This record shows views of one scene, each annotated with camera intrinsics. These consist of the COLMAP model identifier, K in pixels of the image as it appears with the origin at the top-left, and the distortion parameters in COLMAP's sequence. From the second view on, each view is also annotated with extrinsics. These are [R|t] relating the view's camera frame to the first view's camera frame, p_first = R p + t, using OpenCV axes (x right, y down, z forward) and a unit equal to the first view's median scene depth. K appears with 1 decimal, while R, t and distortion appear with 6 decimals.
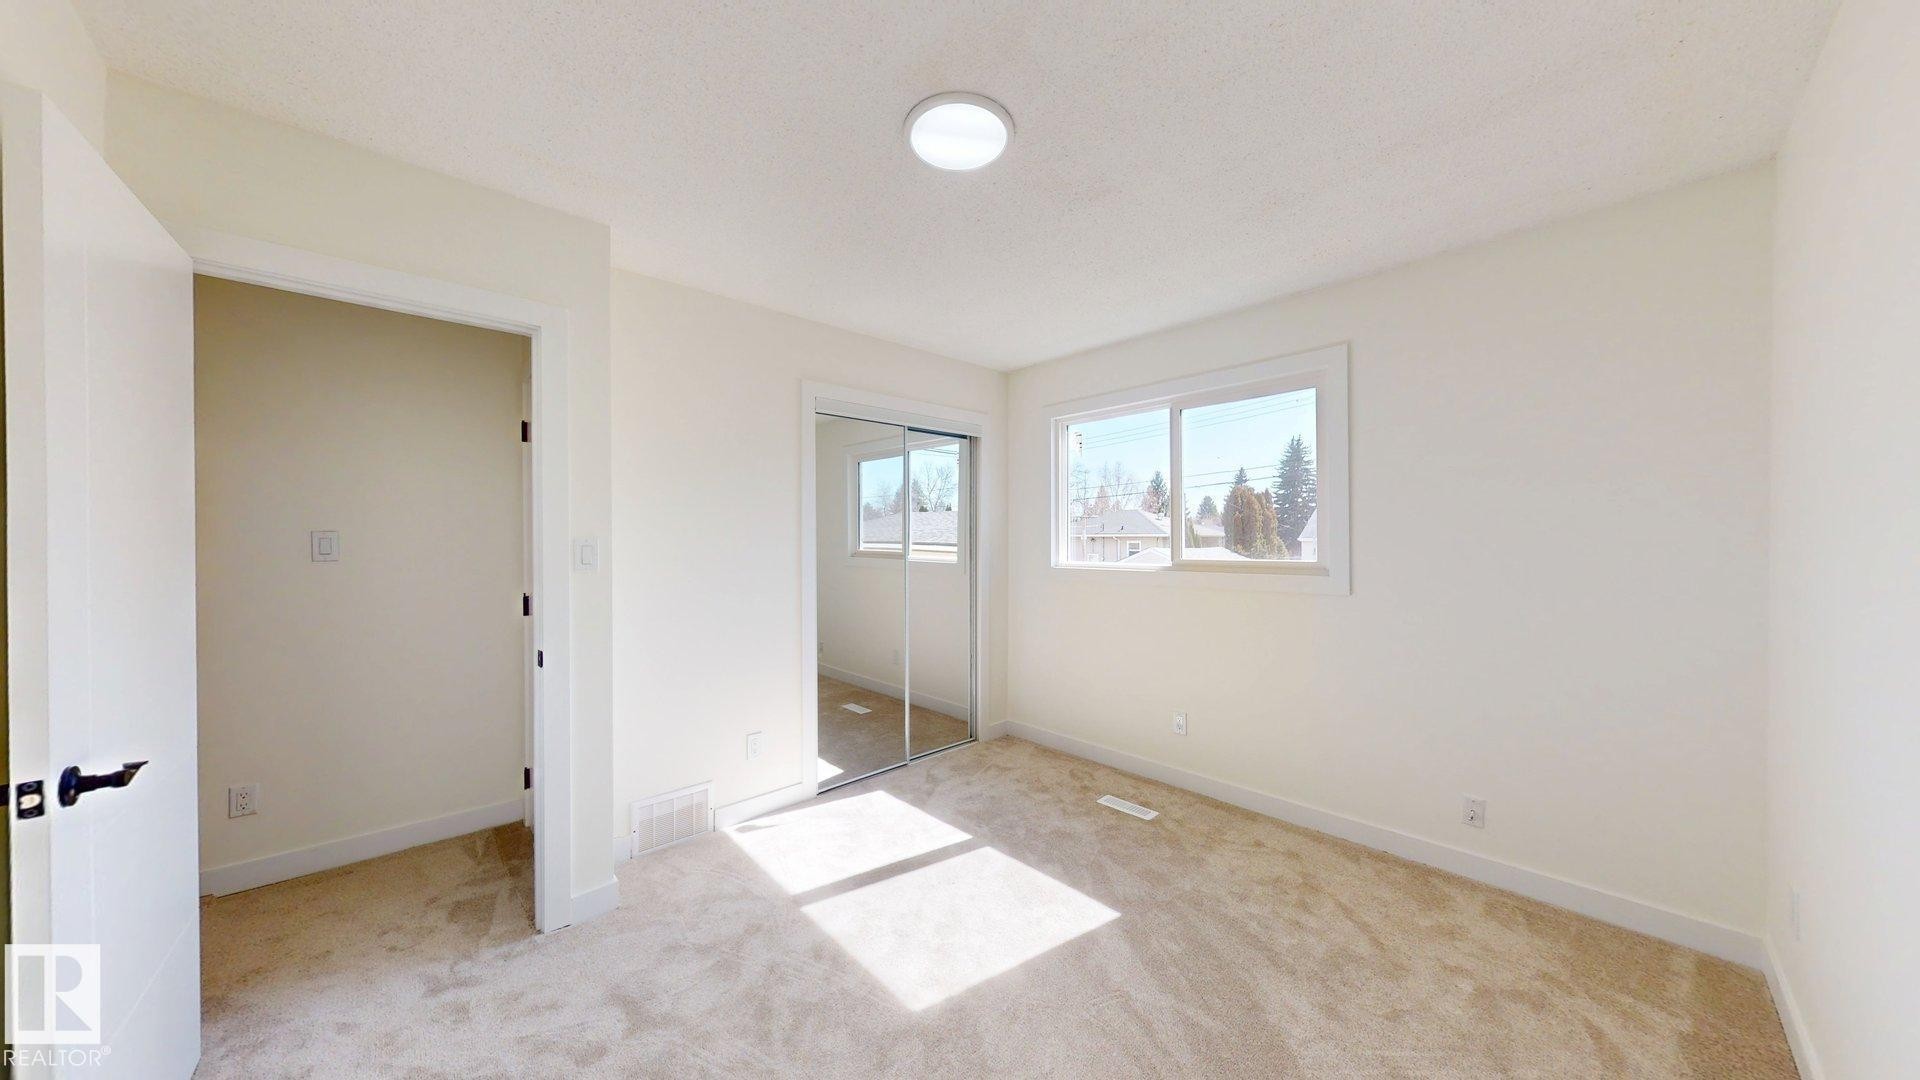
lens RADIAL K [[608.6, 0, 957.5], [0, 608.6, 540.8], [0, 0, 1]] dist [0.001322, 0.000033]
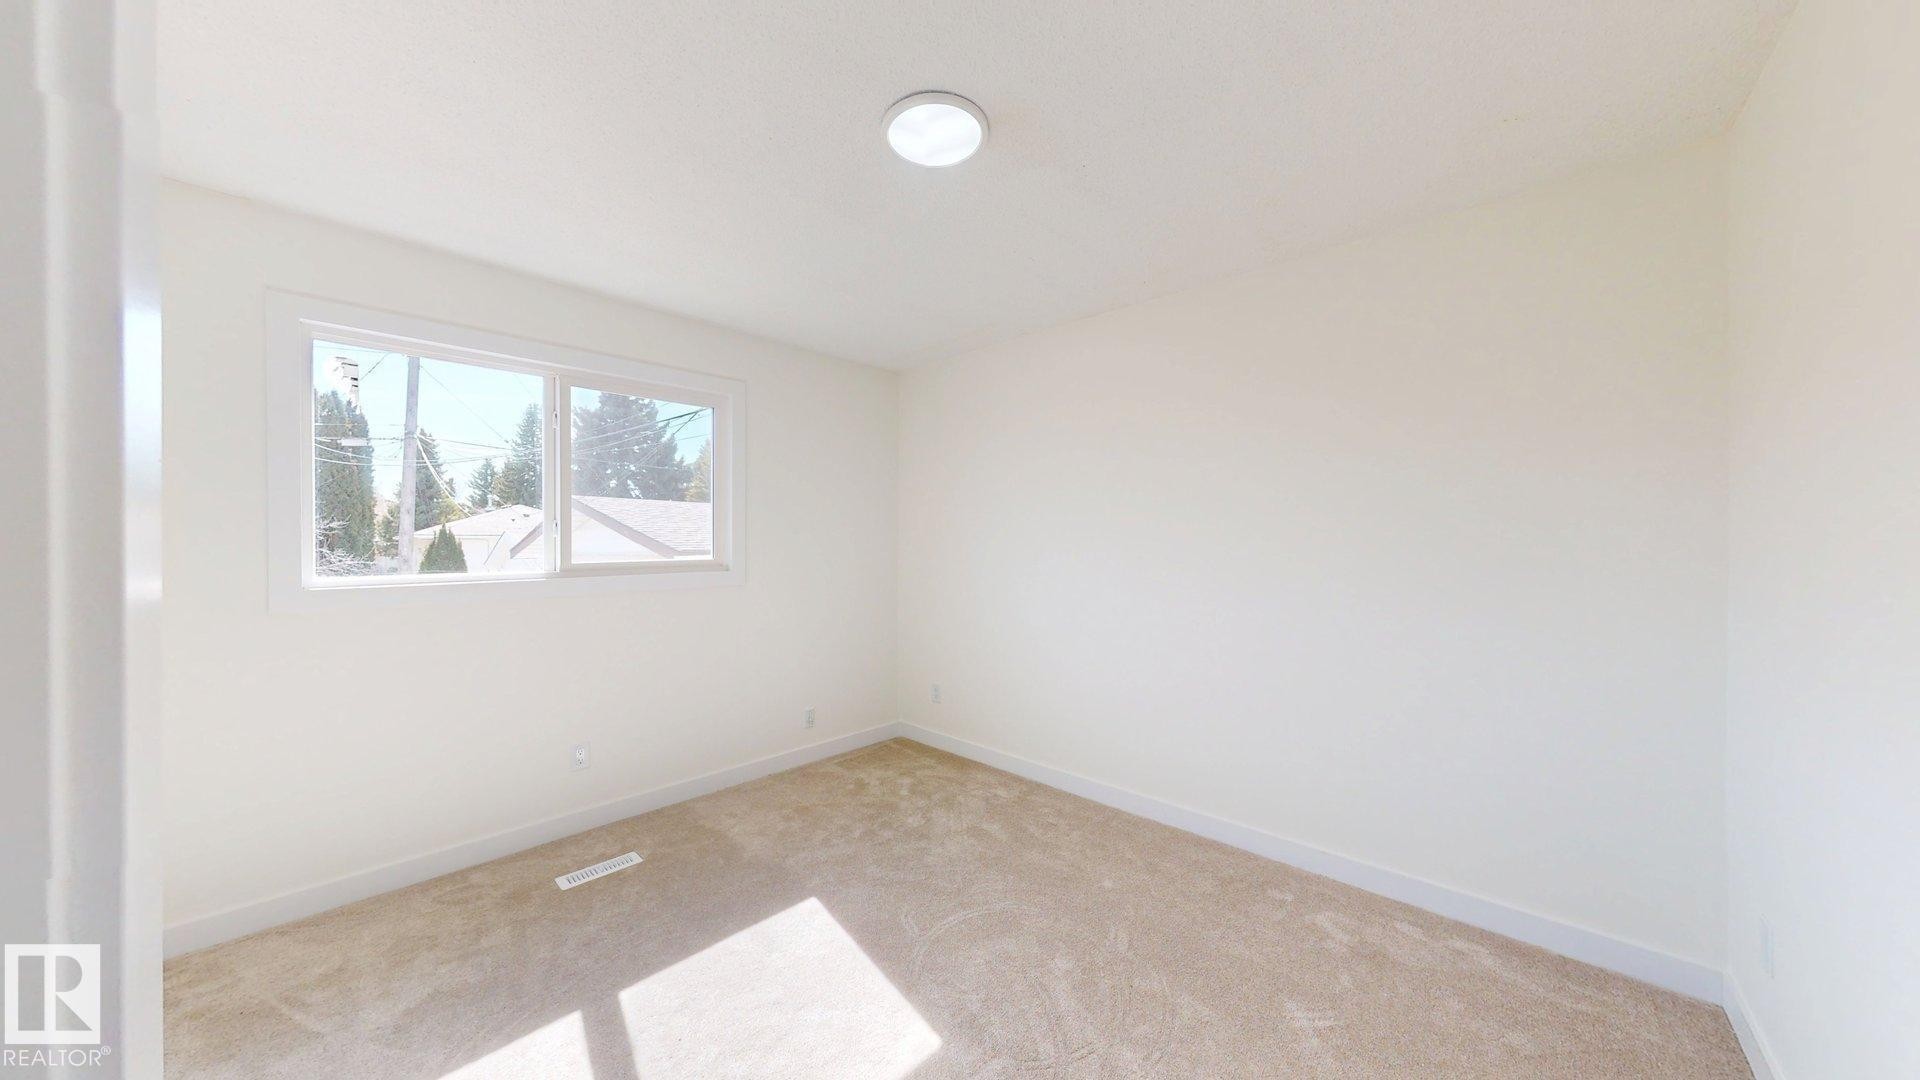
lens RADIAL K [[608.6, 0, 957.5], [0, 608.6, 539.7], [0, 0, 1]] dist [0.001322, 0.000033]
pose [[-0.071166, -0.004791, 0.997453, -0.569021], [-0.004094, 0.999981, 0.004511, -0.010348], [-0.997456, -0.003763, -0.071184, 0.584497]]
